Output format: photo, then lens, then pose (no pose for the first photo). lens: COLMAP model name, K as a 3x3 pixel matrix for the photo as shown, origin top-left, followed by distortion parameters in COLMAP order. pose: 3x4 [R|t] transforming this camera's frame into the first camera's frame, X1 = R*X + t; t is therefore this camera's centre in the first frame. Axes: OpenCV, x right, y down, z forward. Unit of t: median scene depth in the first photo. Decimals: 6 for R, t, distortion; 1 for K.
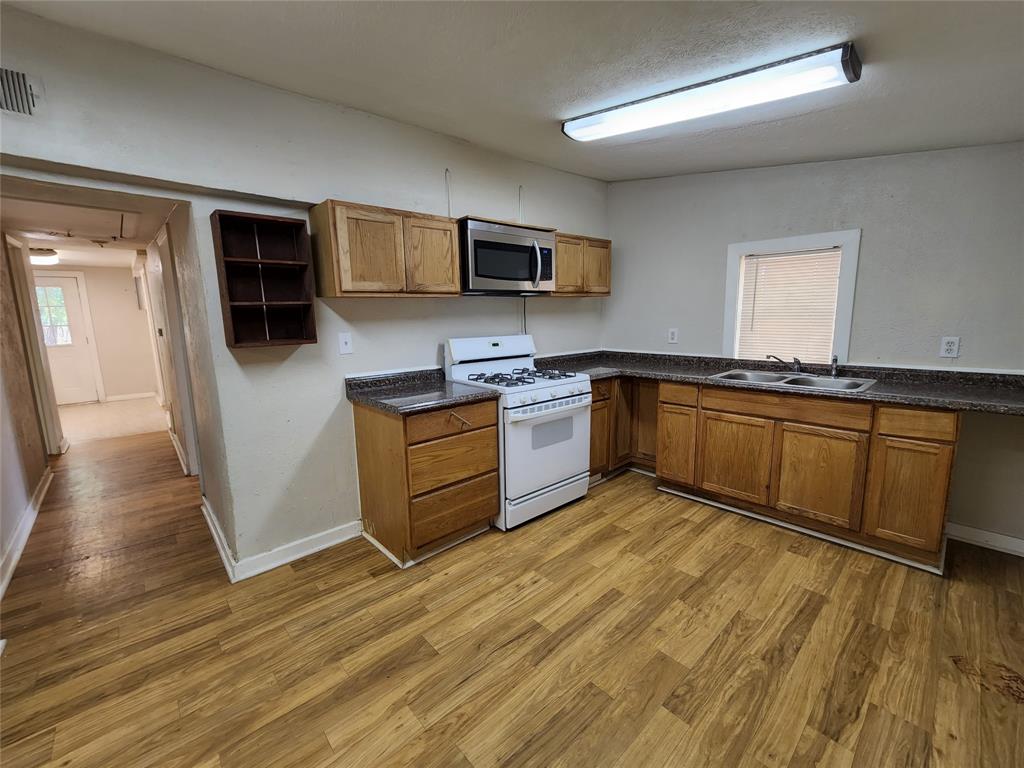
lens RADIAL K [[436.5, 0, 512.0], [0, 436.5, 384.0], [0, 0, 1]] dist [-0.008838, 0.001129]
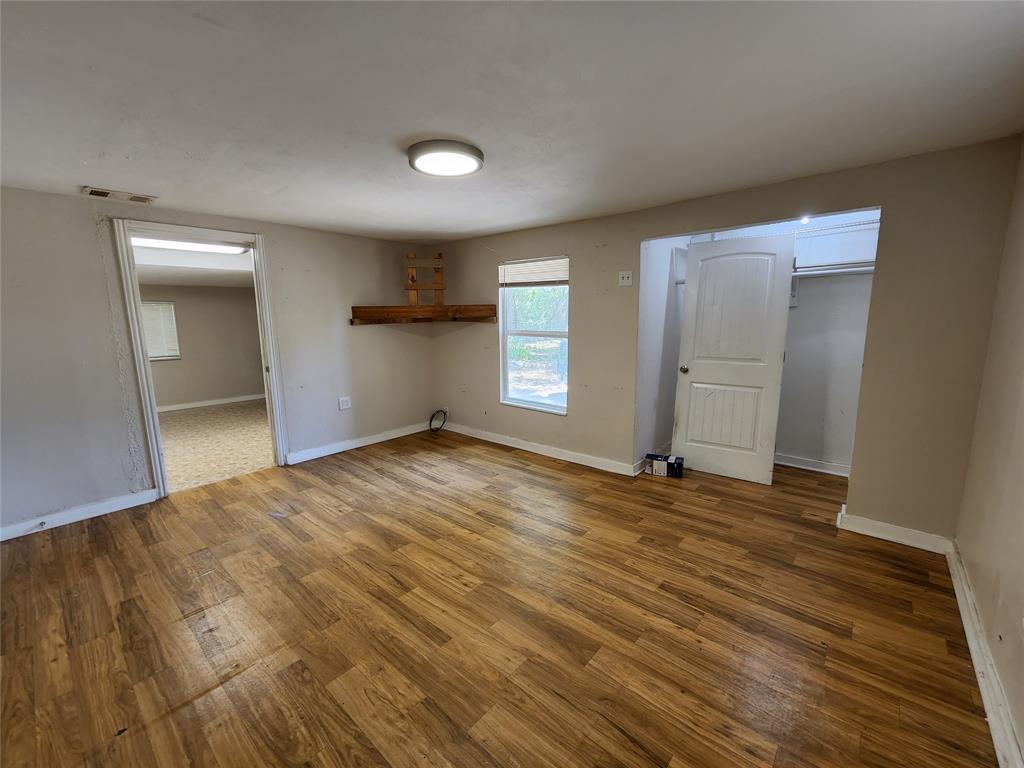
lens RADIAL K [[450.6, 0, 497.2], [0, 450.6, 387.4], [0, 0, 1]] dist [0.002812, -0.000083]
pose [[0.057108, 0.174232, -0.983047, 1.237524], [-0.148647, 0.975163, 0.164199, -0.215166], [0.987240, 0.136750, 0.081589, 1.133453]]
